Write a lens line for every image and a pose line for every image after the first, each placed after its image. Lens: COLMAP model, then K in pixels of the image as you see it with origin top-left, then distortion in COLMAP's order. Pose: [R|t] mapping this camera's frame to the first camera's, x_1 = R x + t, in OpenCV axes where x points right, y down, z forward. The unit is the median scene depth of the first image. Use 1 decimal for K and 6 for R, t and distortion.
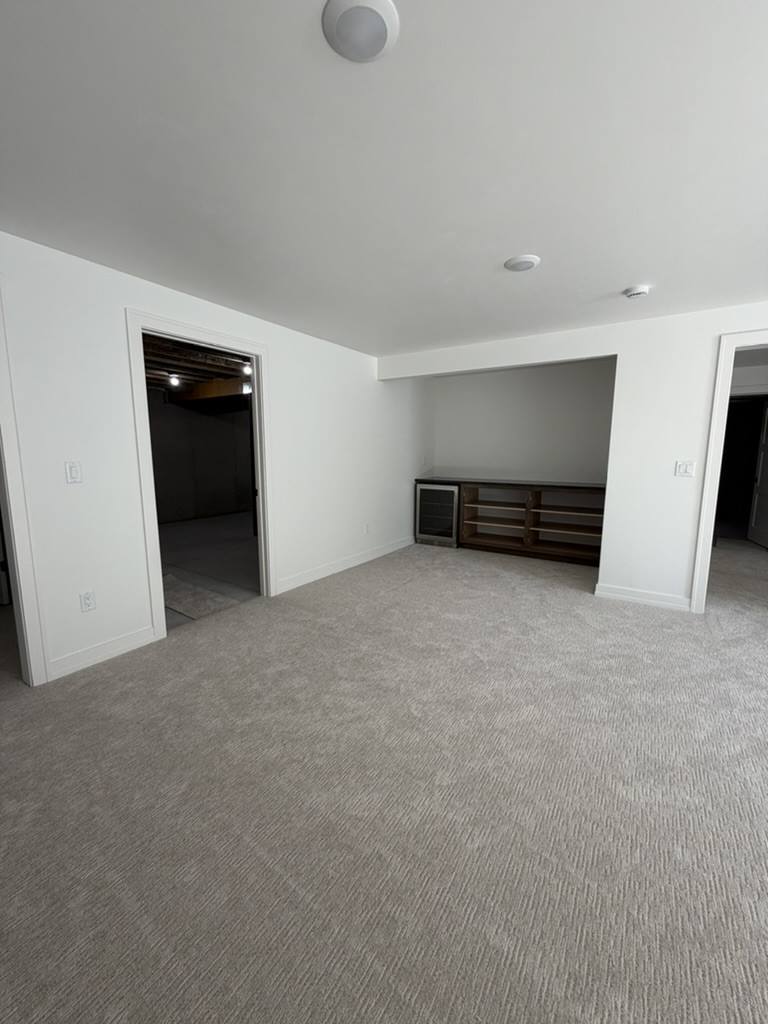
lens RADIAL K [[407.5, 0, 384.0], [0, 407.5, 512.0], [0, 0, 1]] dist [0.000455, 0.000036]
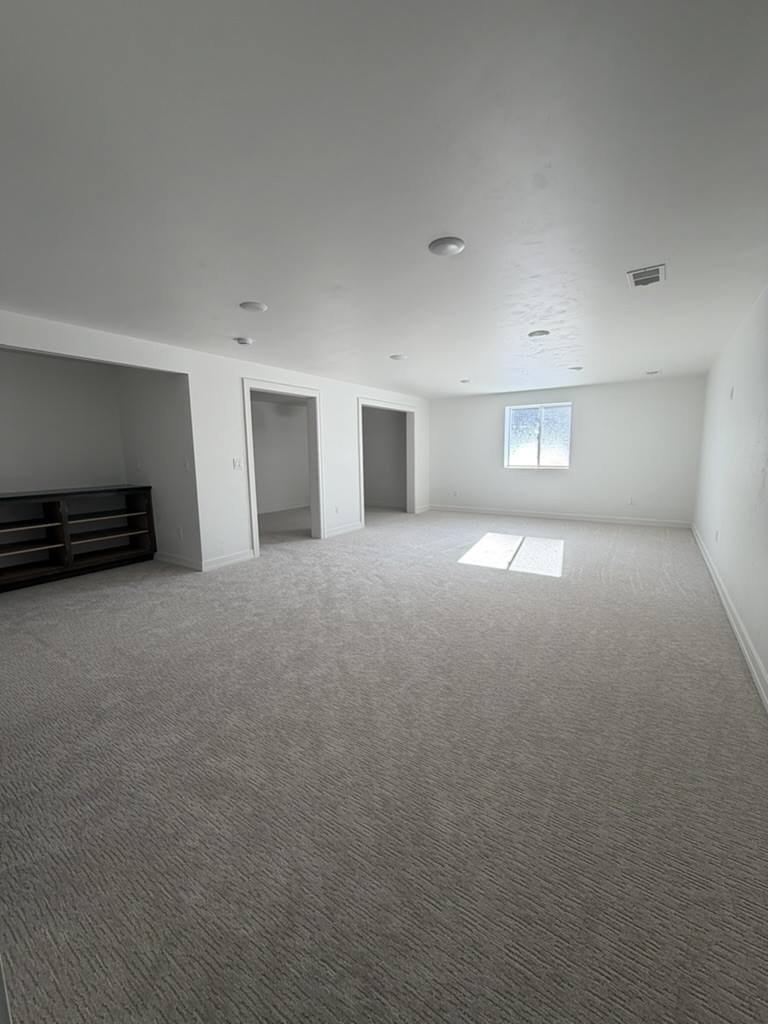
lens RADIAL K [[407.5, 0, 384.0], [0, 407.5, 512.0], [0, 0, 1]] dist [0.000455, 0.000036]
pose [[0.012685, -0.153811, 0.988019, -0.721539], [0.162373, 0.975300, 0.149747, -0.069678], [-0.986648, 0.158528, 0.037346, 0.444361]]
